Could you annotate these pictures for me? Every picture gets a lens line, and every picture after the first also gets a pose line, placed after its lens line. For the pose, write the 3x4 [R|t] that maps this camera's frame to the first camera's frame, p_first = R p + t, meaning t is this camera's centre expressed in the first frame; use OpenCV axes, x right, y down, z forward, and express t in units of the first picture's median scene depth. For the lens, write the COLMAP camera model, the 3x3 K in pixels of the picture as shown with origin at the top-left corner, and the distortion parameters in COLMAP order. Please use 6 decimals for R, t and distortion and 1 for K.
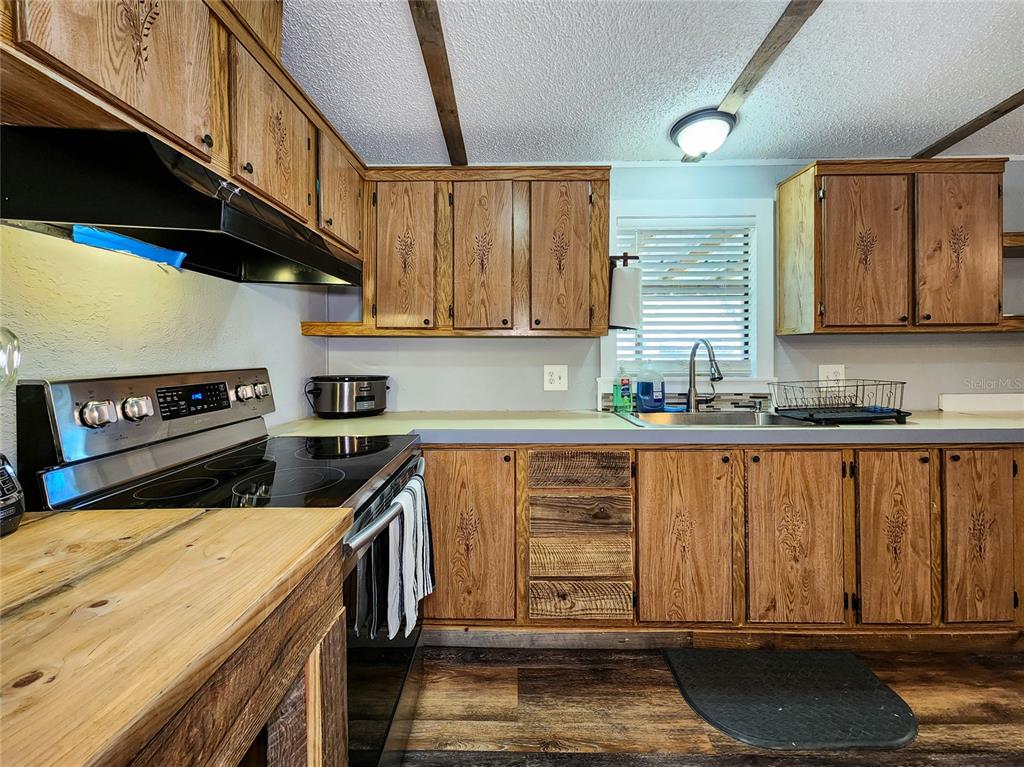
lens RADIAL K [[428.2, 0, 510.6], [0, 428.2, 352.6], [0, 0, 1]] dist [0.004413, -0.003931]
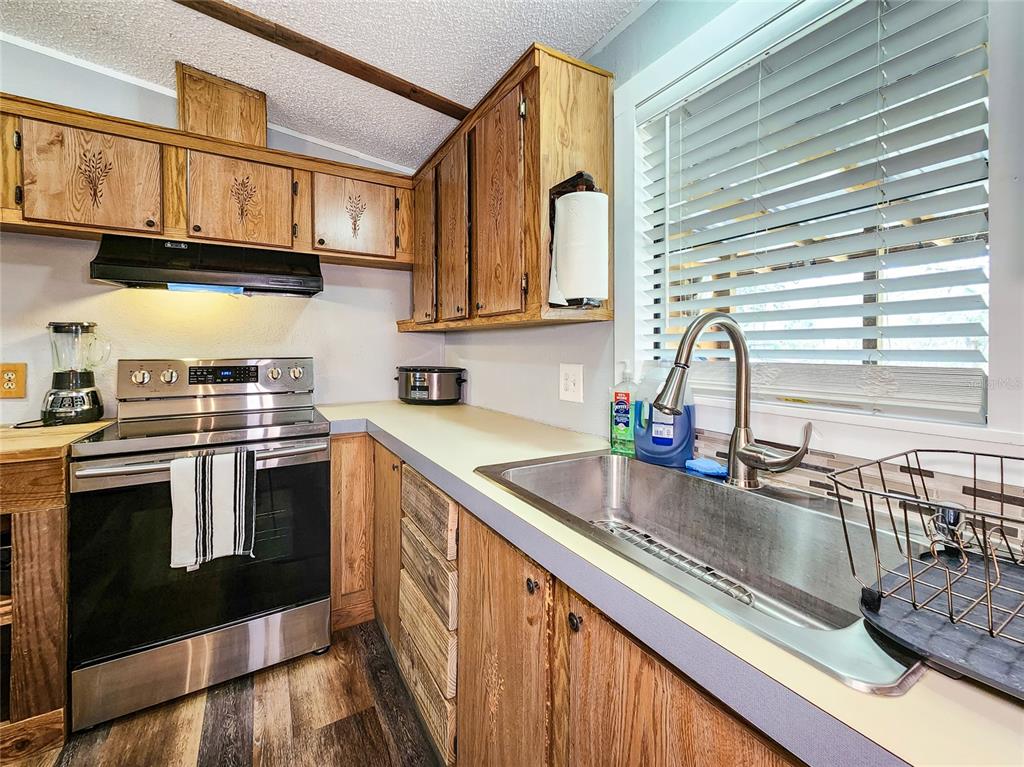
lens RADIAL K [[428.2, 0, 513.1], [0, 428.2, 351.3], [0, 0, 1]] dist [0.004413, -0.003931]
pose [[0.525877, 0.008737, -0.850516, 0.859258], [0.001124, 0.999939, 0.010968, 0.001269], [0.850560, -0.006724, 0.525835, 0.746340]]
